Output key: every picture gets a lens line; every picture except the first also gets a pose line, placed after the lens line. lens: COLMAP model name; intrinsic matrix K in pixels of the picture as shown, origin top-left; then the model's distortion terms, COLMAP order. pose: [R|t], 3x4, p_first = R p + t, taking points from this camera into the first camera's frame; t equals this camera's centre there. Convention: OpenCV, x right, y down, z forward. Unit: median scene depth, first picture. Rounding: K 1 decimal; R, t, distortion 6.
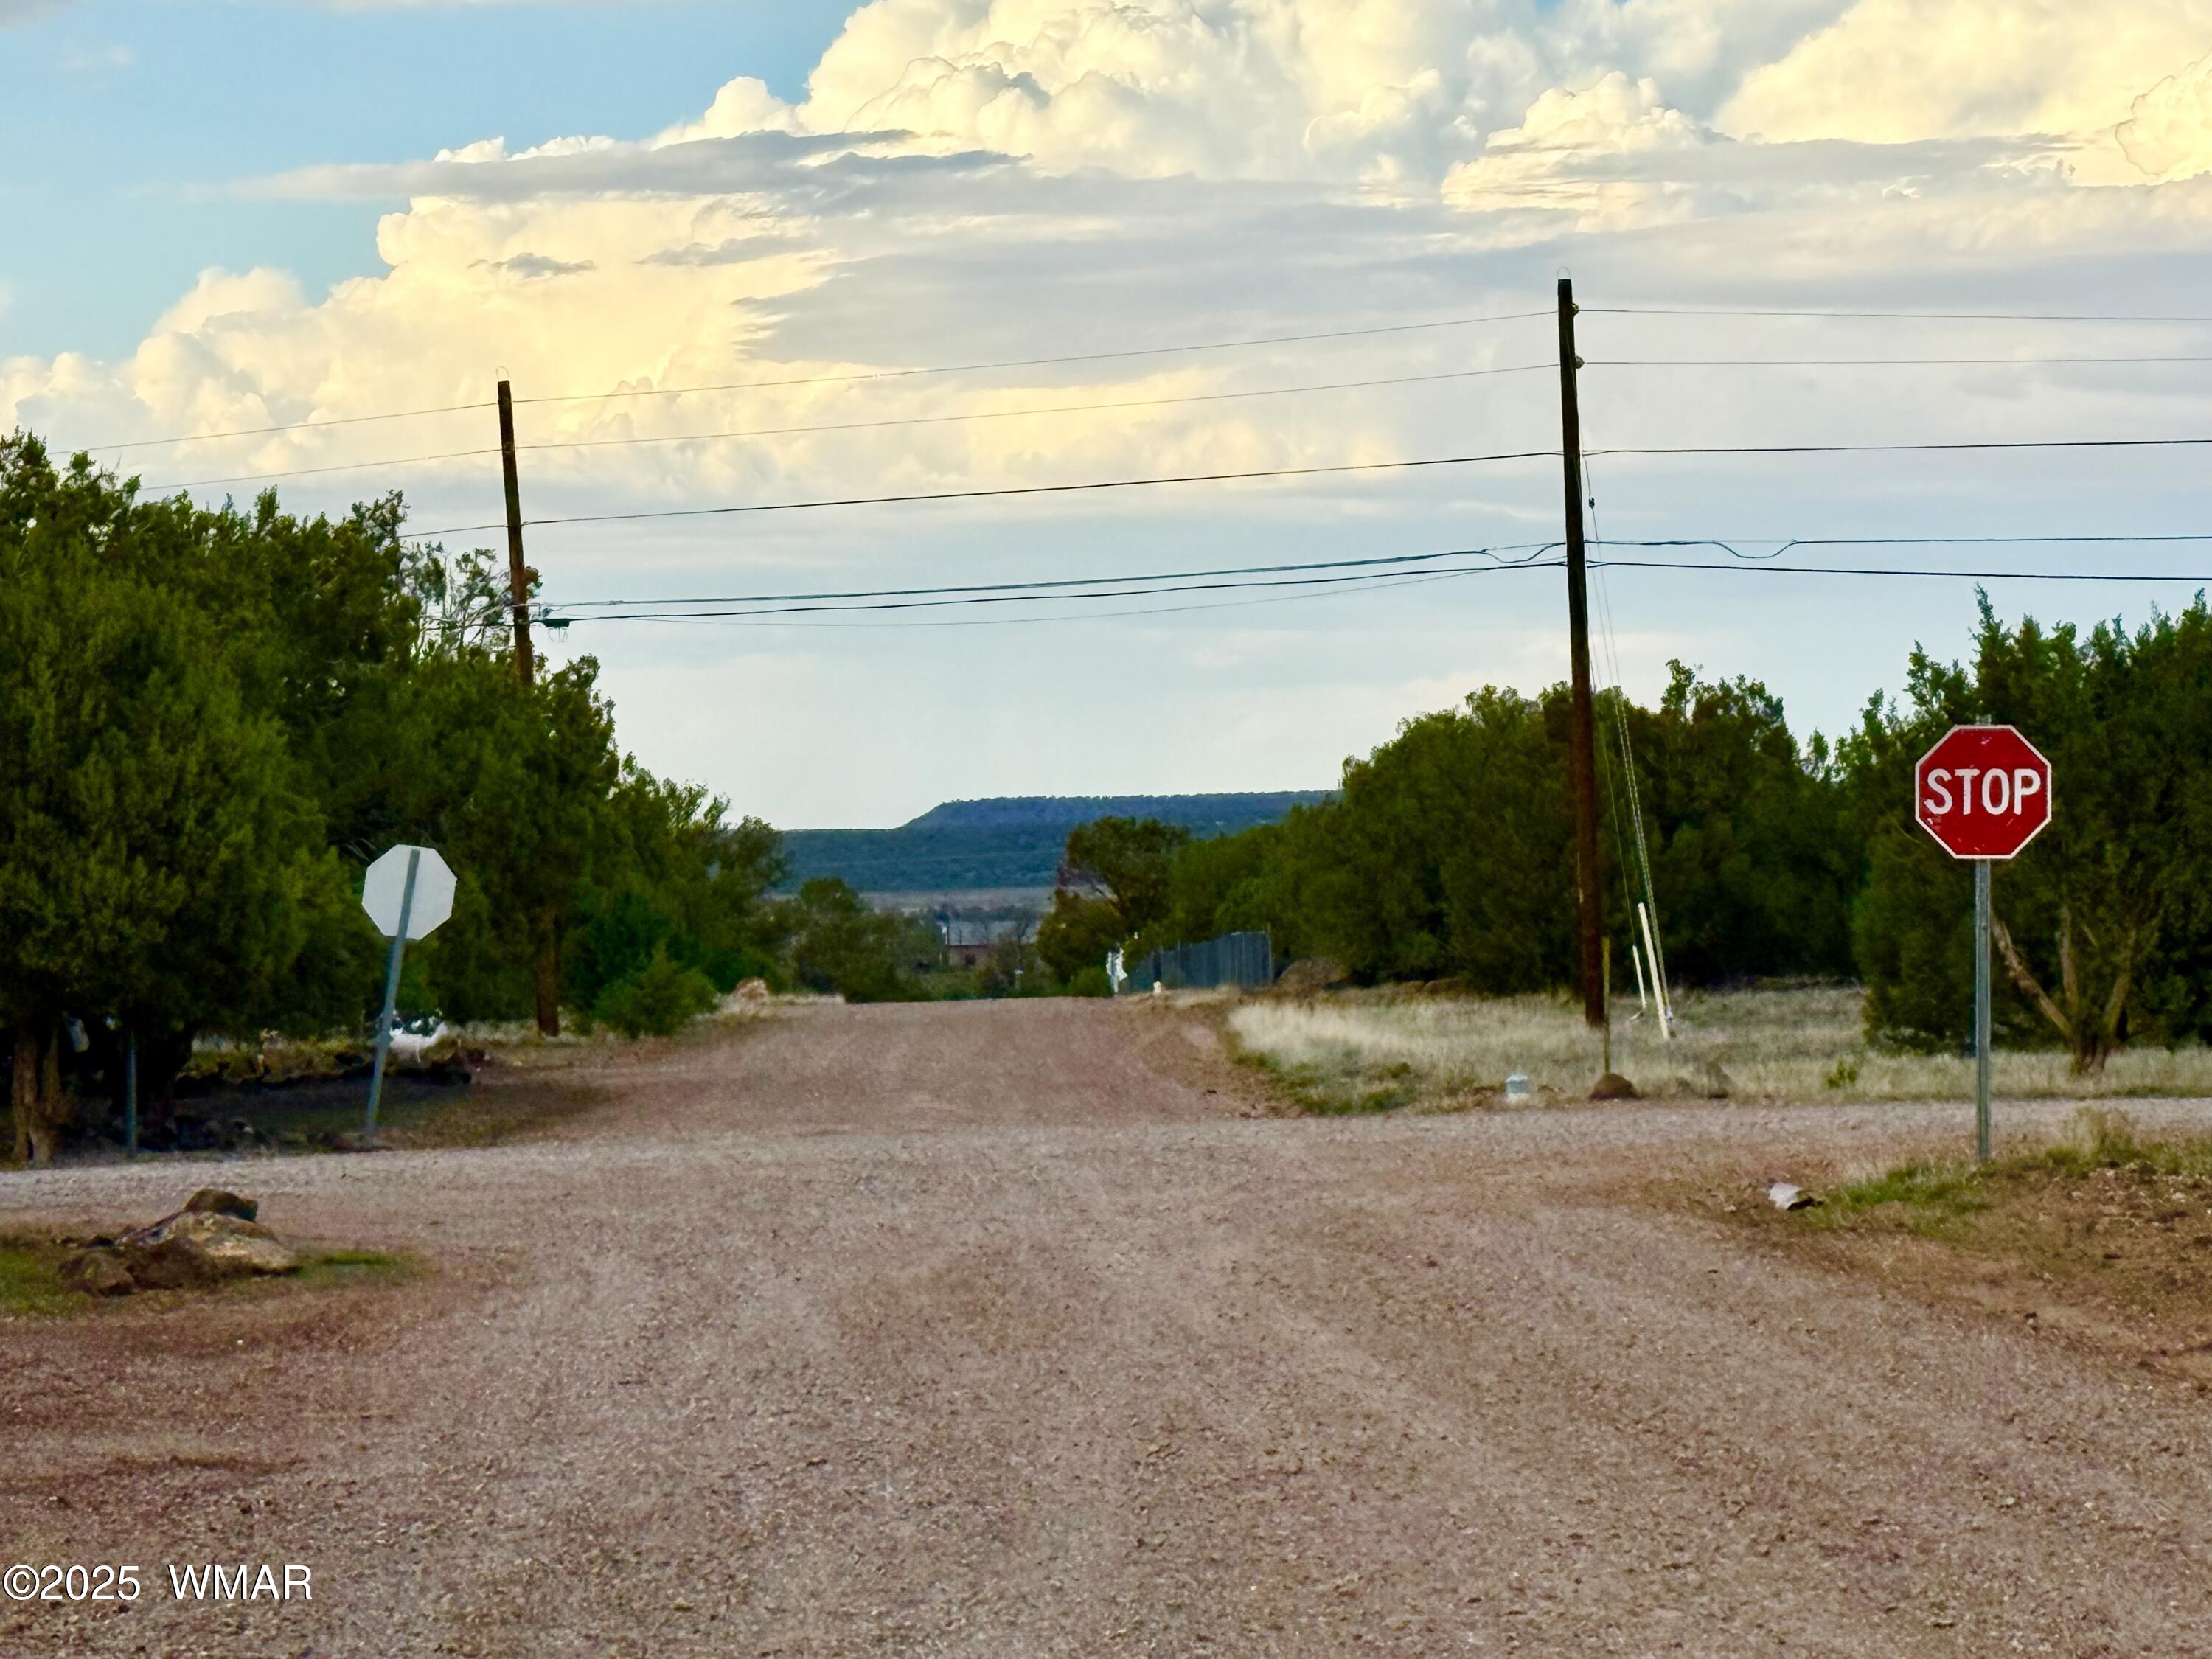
lens RADIAL K [[6746.5, 0, 1106.0], [0, 6746.5, 829.5], [0, 0, 1]] dist [0.062875, 0.421846]
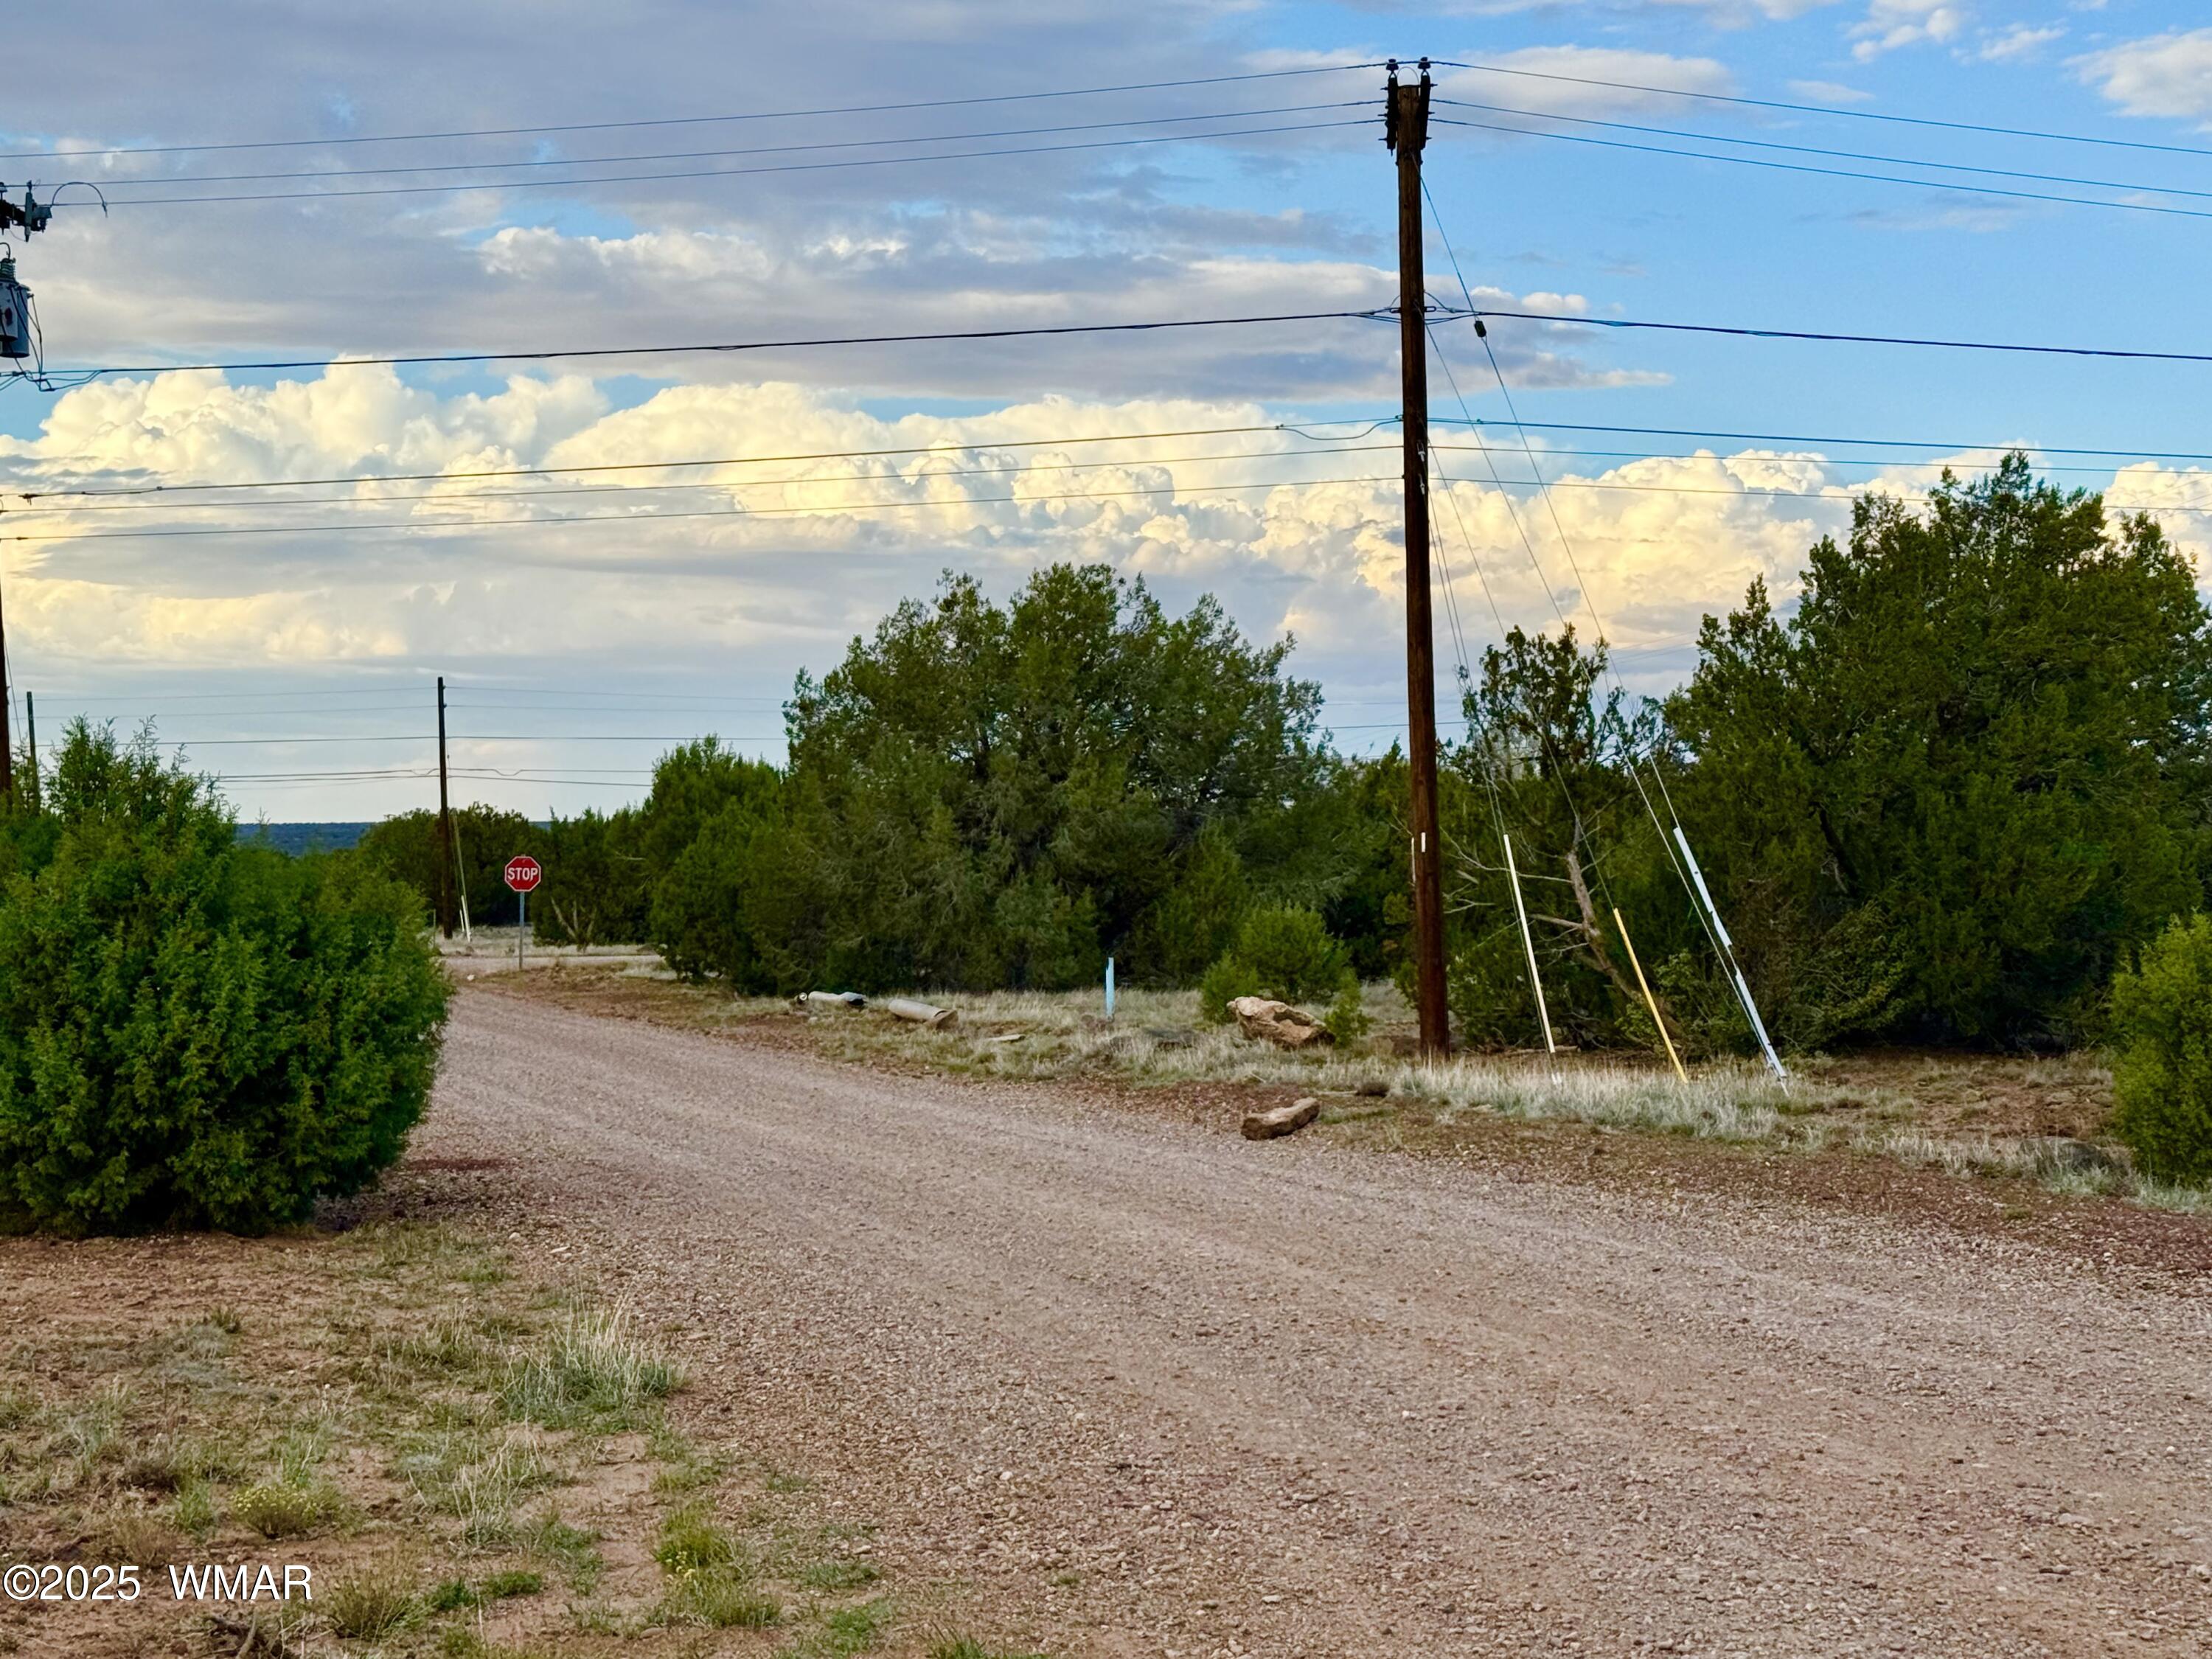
lens RADIAL K [[3545.6, 0, 1106.0], [0, 3545.6, 829.5], [0, 0, 1]] dist [0.017703, 0.008648]
pose [[0.970966, 0.013346, 0.238843, -0.016253], [-0.012202, 0.999906, -0.006266, -0.010983], [-0.238904, 0.003169, 0.971038, -0.525263]]
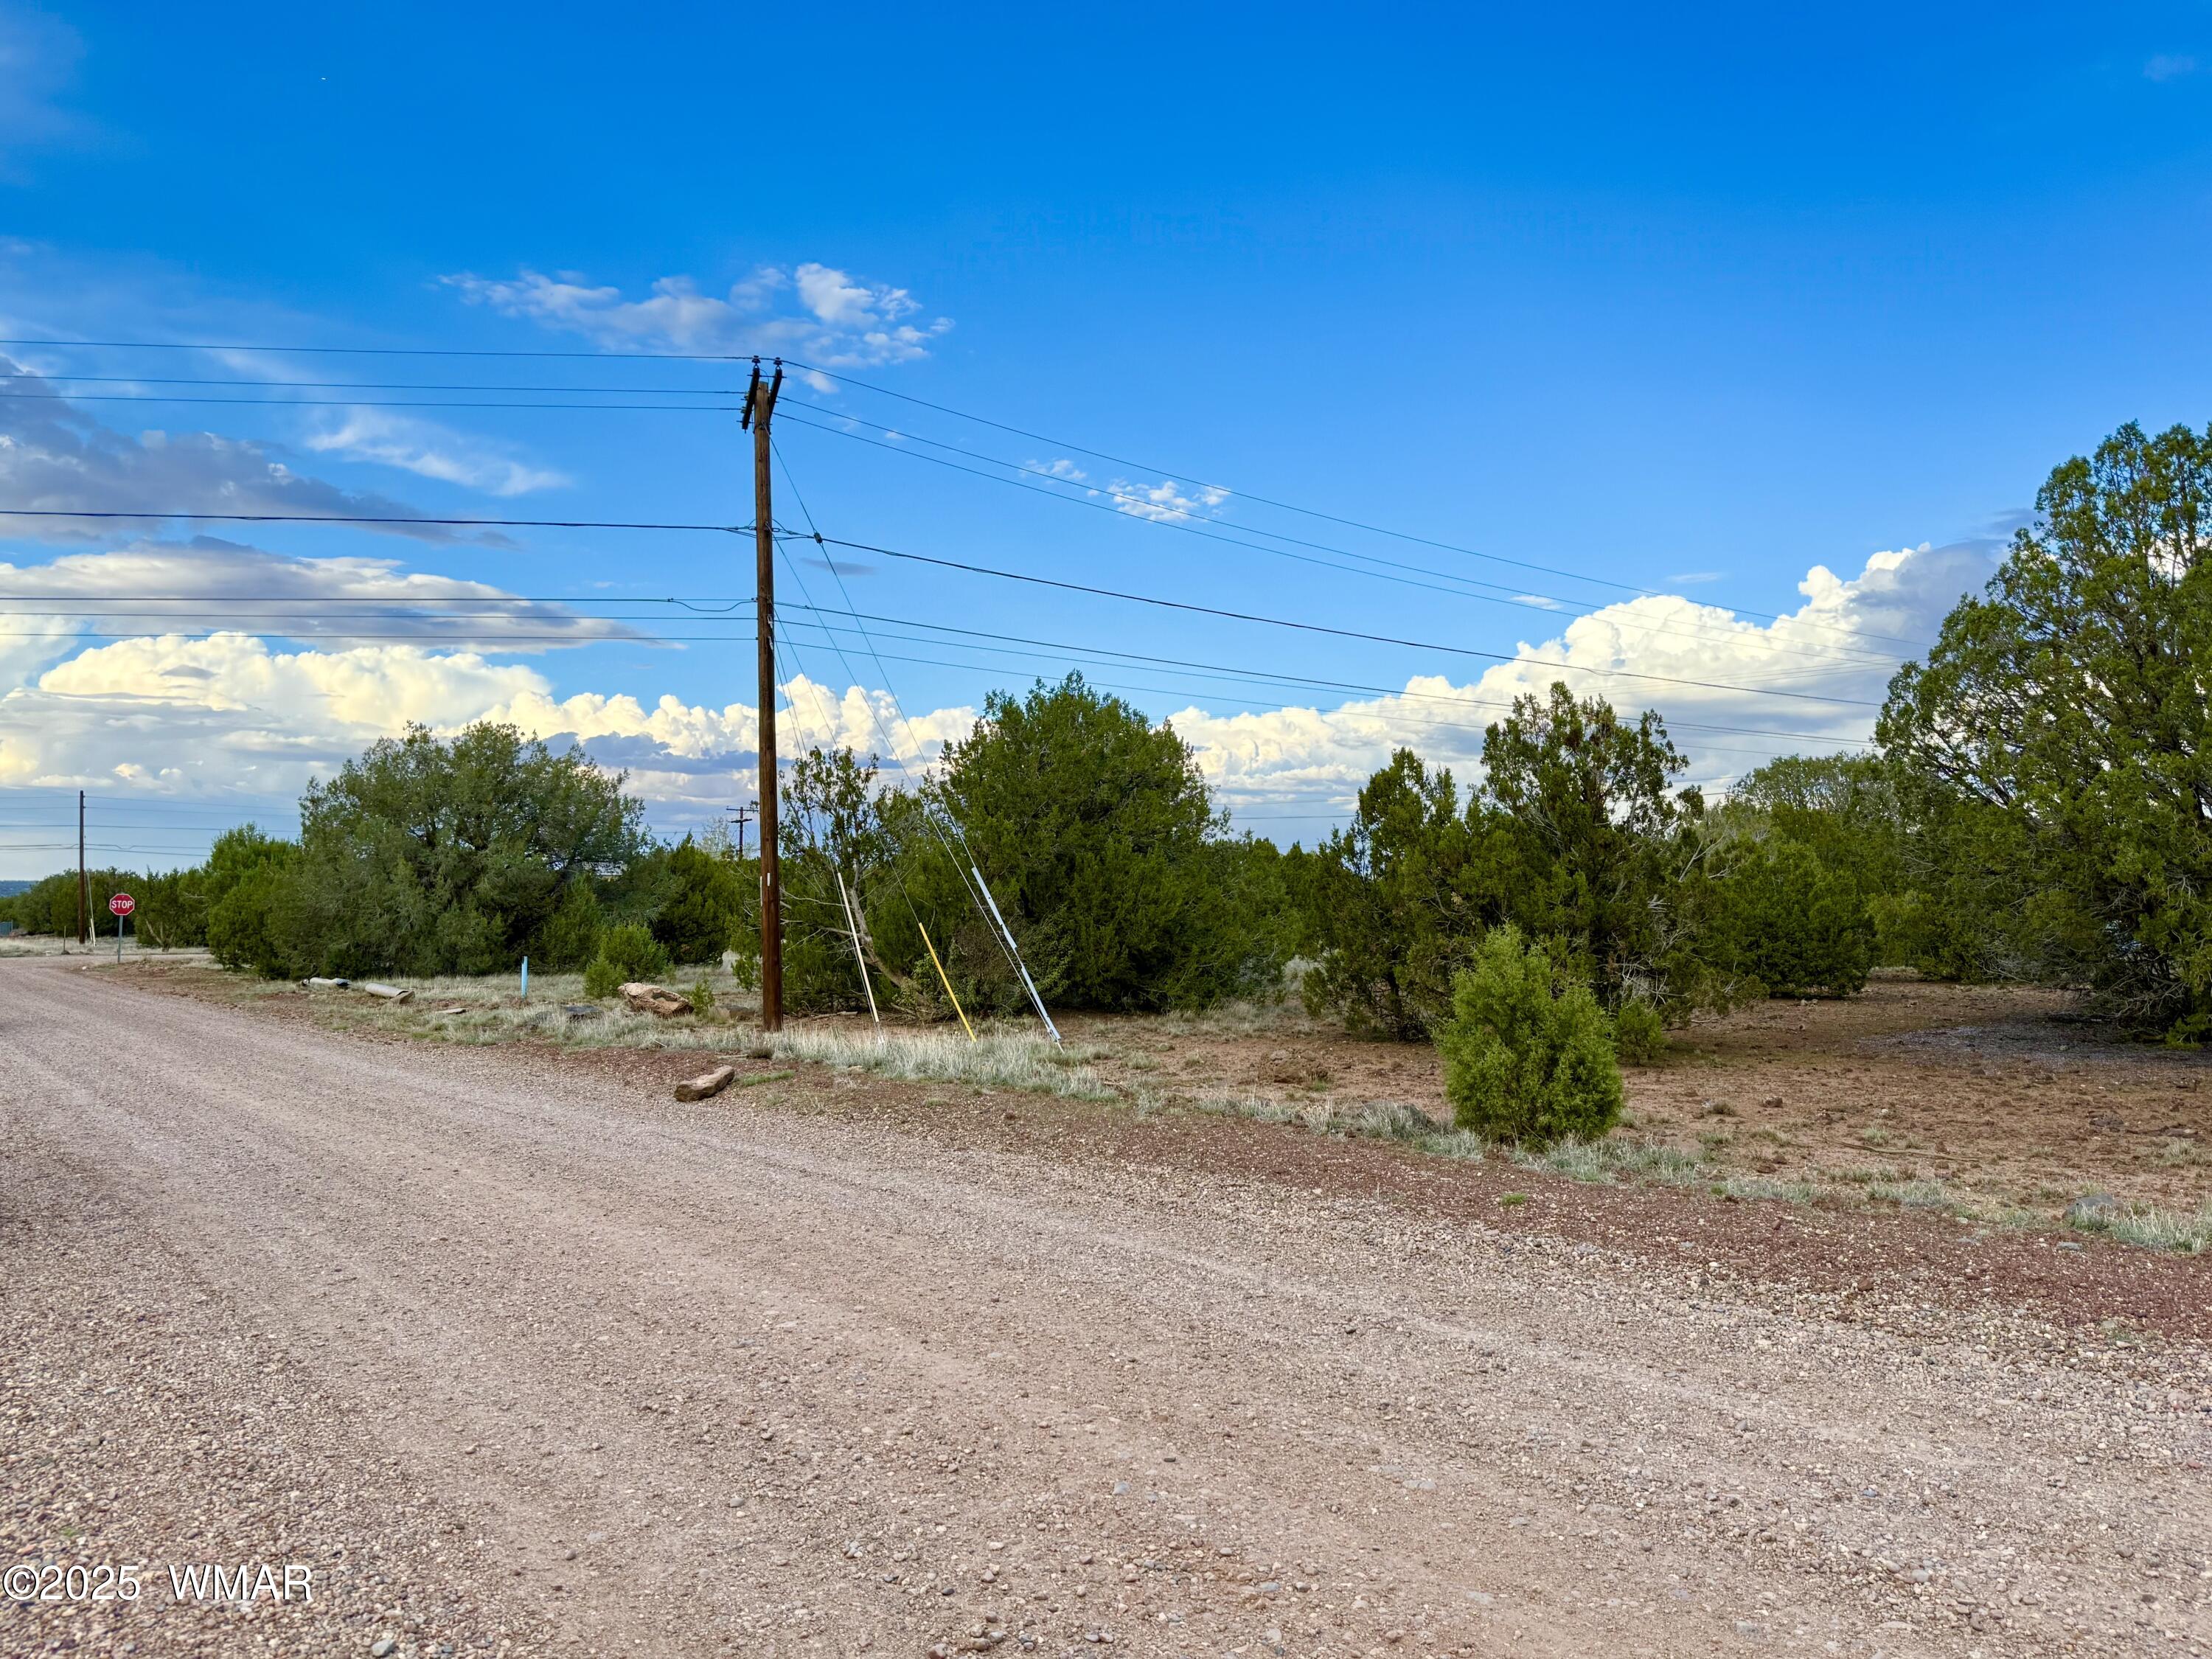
lens RADIAL K [[1634.2, 0, 1185.2], [0, 1634.2, 844.0], [0, 0, 1]] dist [0.056500, -0.139797]
pose [[0.800048, 0.039326, 0.598646, 0.003677], [-0.018083, 0.998977, -0.041459, -0.008313], [-0.599664, 0.022344, 0.799940, -0.412051]]
